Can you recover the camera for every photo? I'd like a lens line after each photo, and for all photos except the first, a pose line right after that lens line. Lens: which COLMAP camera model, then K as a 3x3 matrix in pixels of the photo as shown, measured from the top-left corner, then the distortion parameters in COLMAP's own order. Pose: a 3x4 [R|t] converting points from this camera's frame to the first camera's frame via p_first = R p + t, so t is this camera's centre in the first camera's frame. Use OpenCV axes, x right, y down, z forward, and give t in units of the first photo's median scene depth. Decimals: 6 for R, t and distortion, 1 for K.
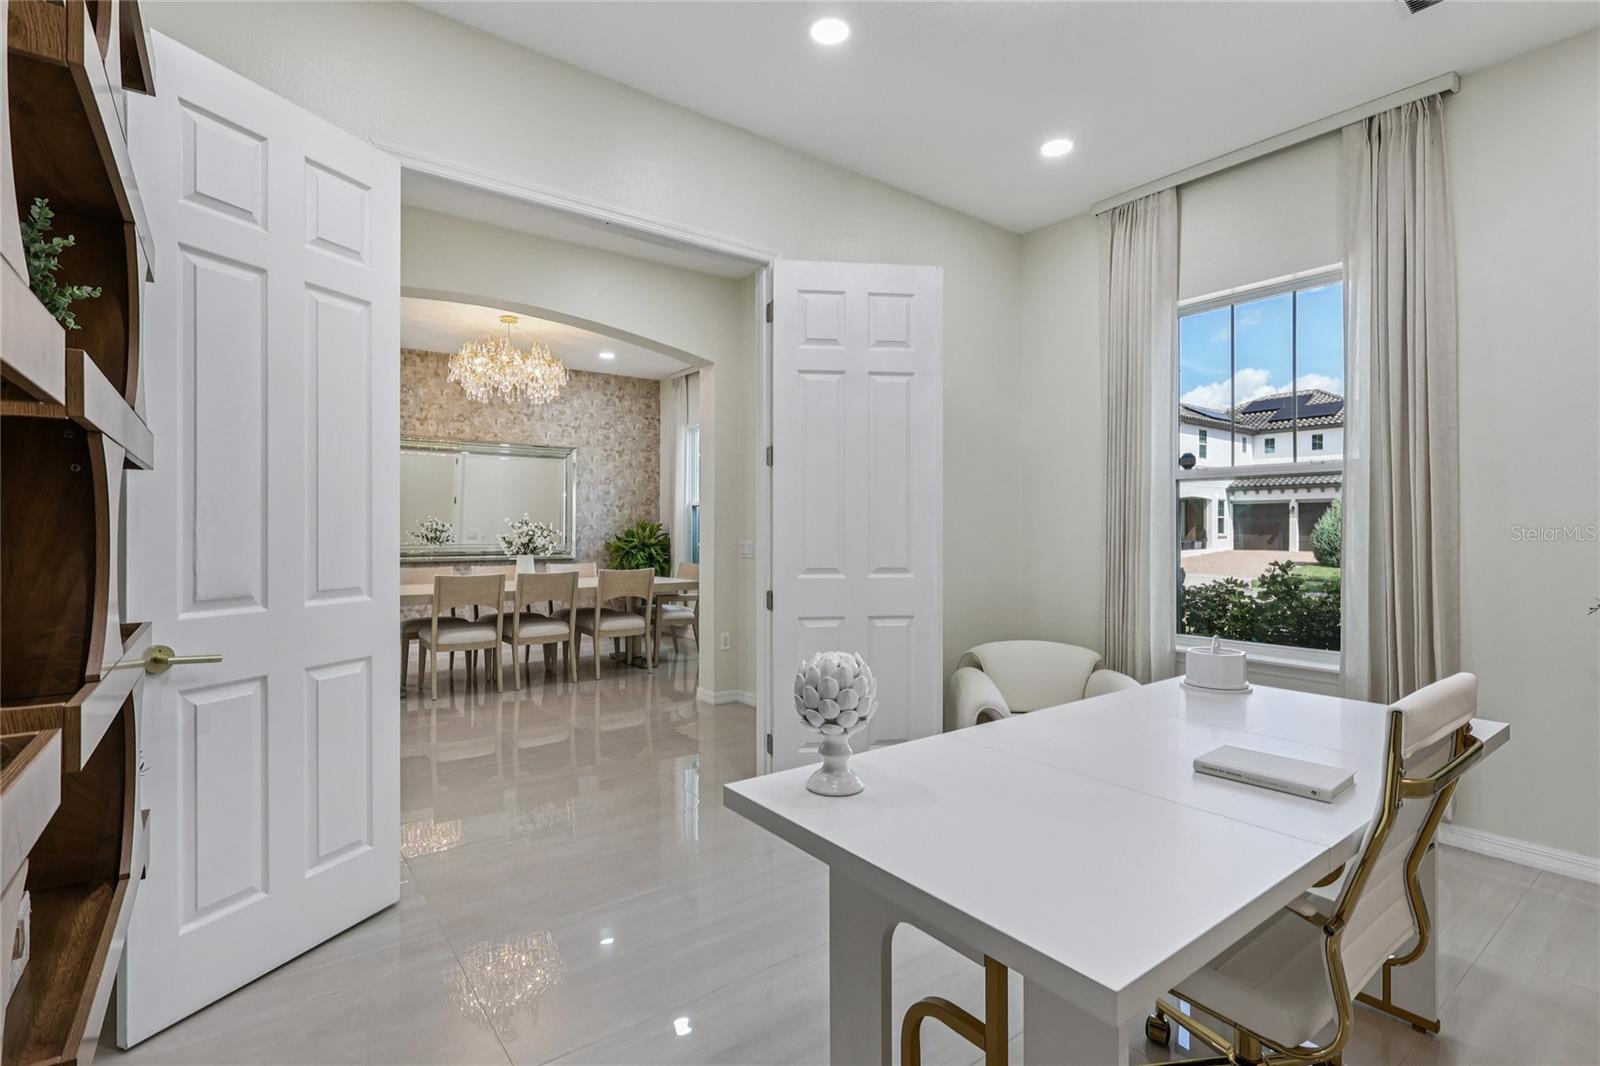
lens RADIAL K [[743.0, 0, 811.7], [0, 743.0, 527.2], [0, 0, 1]] dist [-0.006587, 0.001560]
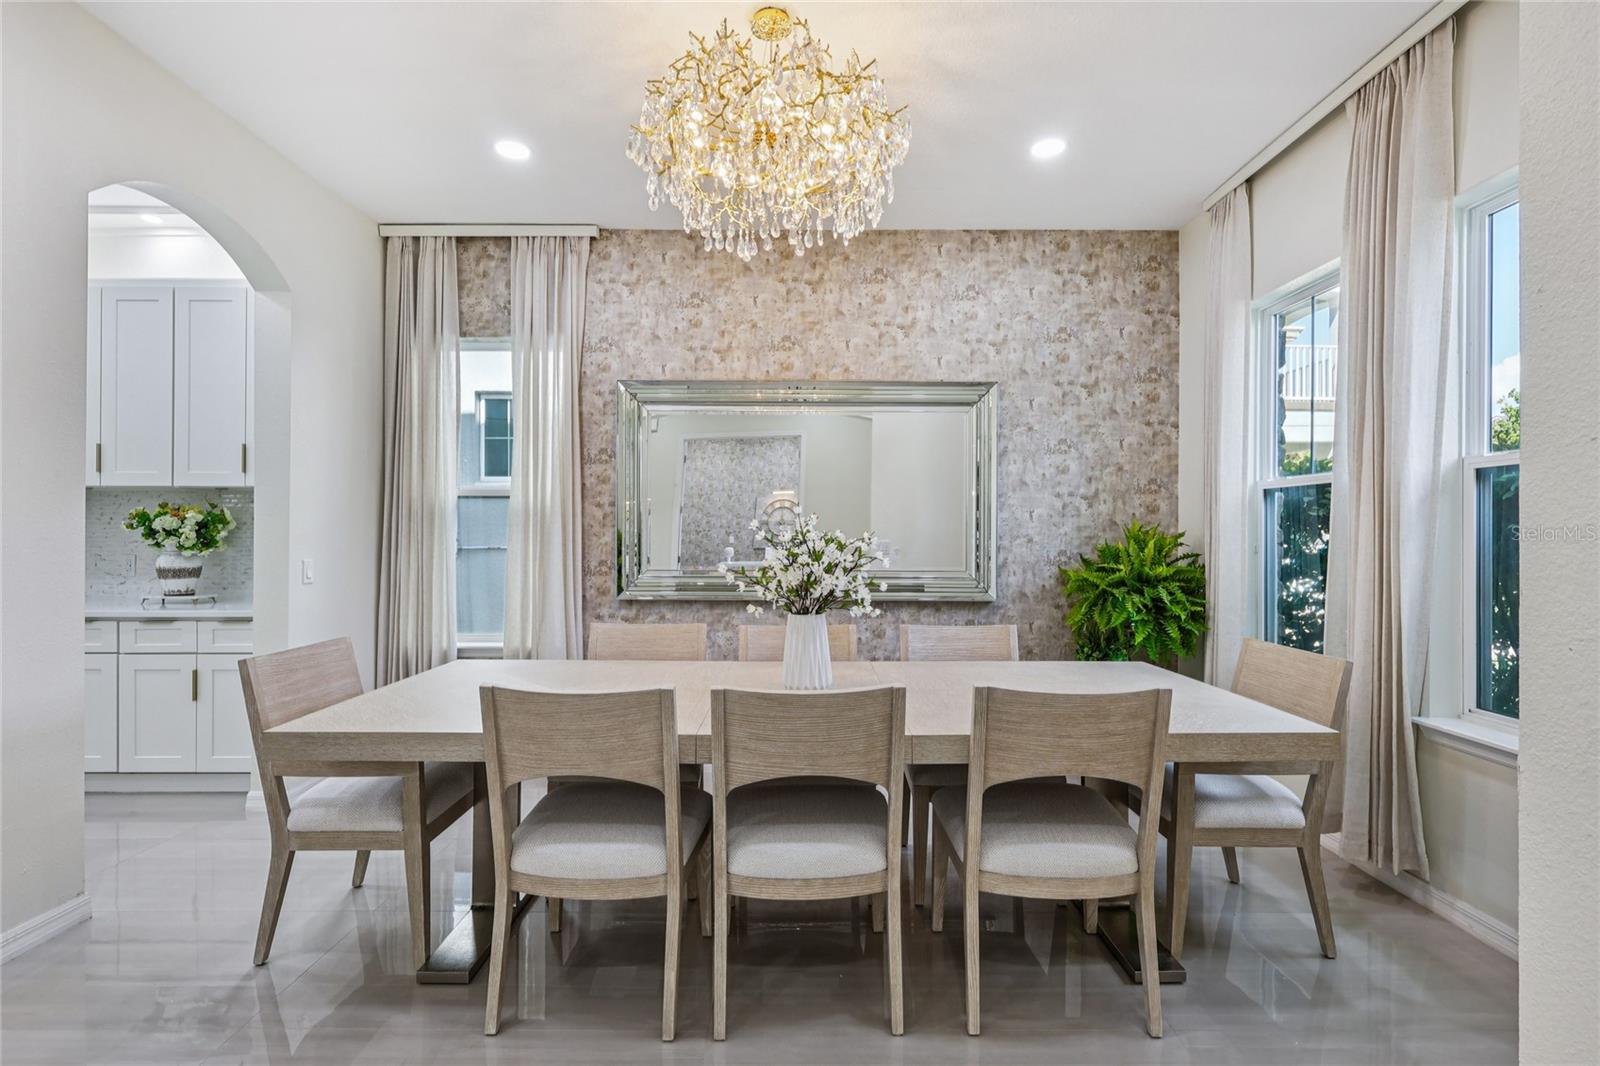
lens RADIAL K [[743.0, 0, 795.6], [0, 743.0, 534.2], [0, 0, 1]] dist [-0.006587, 0.001560]
pose [[0.784838, 0.000388, -0.619701, -0.109634], [-0.000995, 0.999999, -0.000634, -0.003042], [0.619700, 0.001115, 0.784838, 0.508156]]
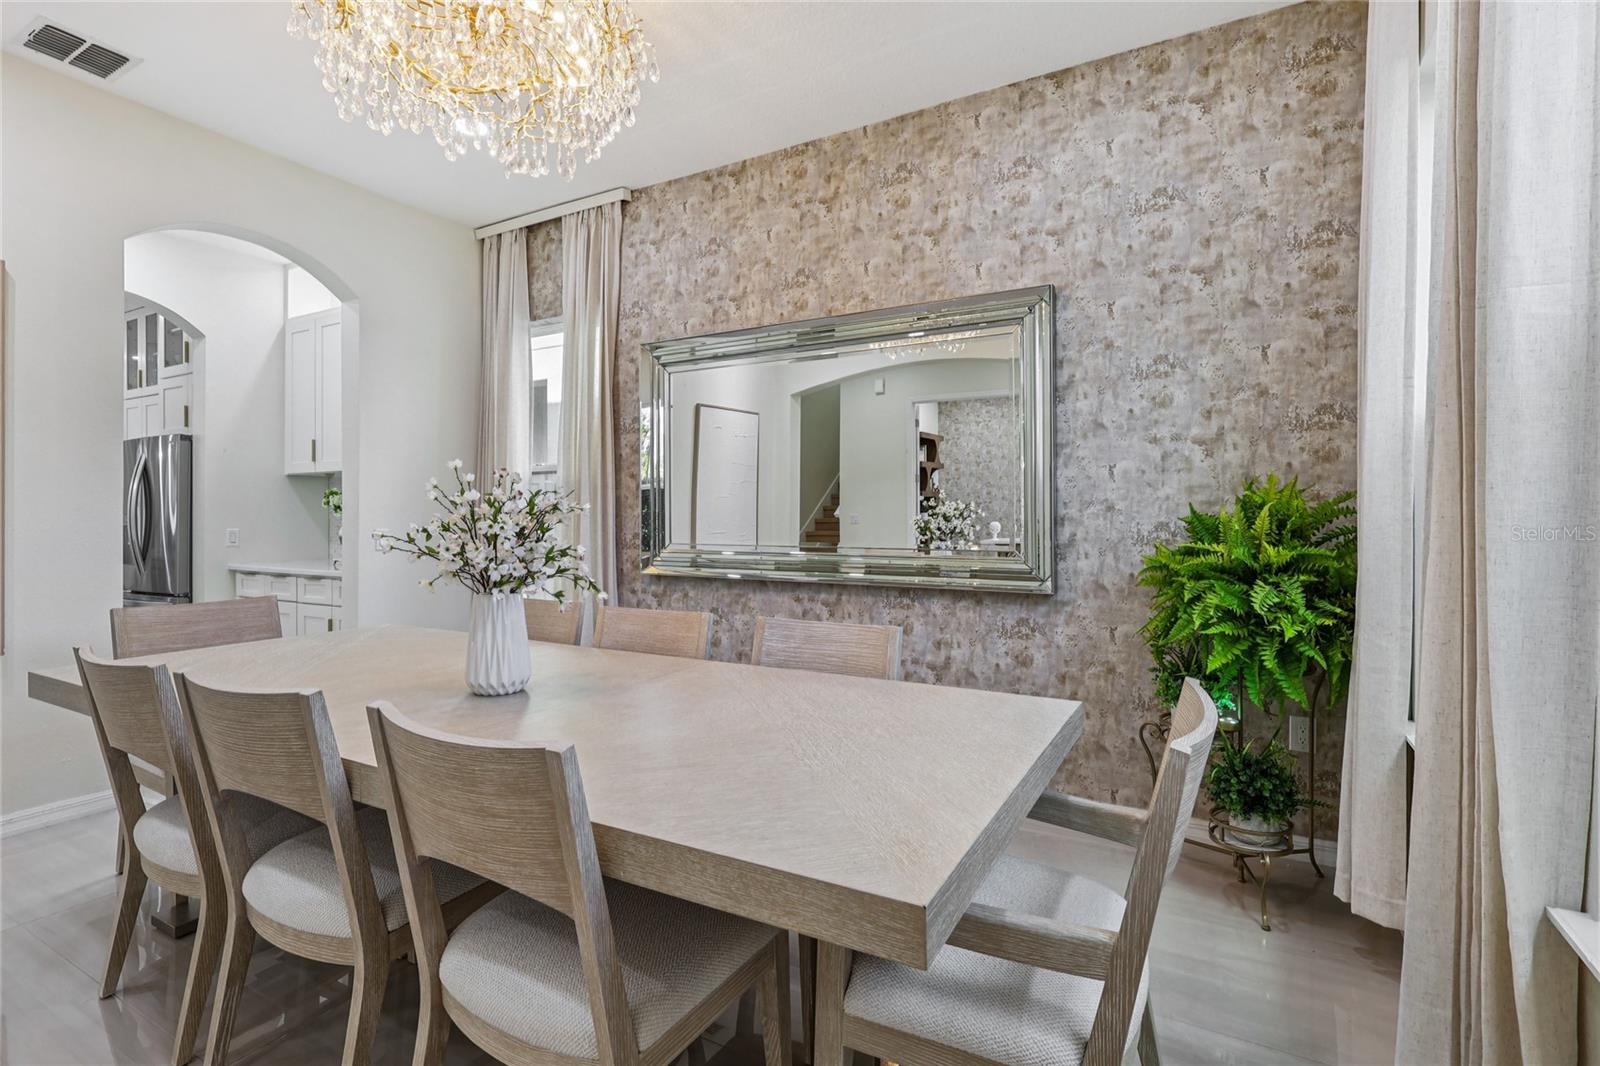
lens RADIAL K [[743.0, 0, 822.3], [0, 743.0, 515.1], [0, 0, 1]] dist [-0.006587, 0.001560]
pose [[0.386688, -0.003907, -0.922202, -0.030209], [0.003268, 0.999991, -0.002866, 0.004480], [0.922205, -0.001906, 0.386697, 0.743632]]
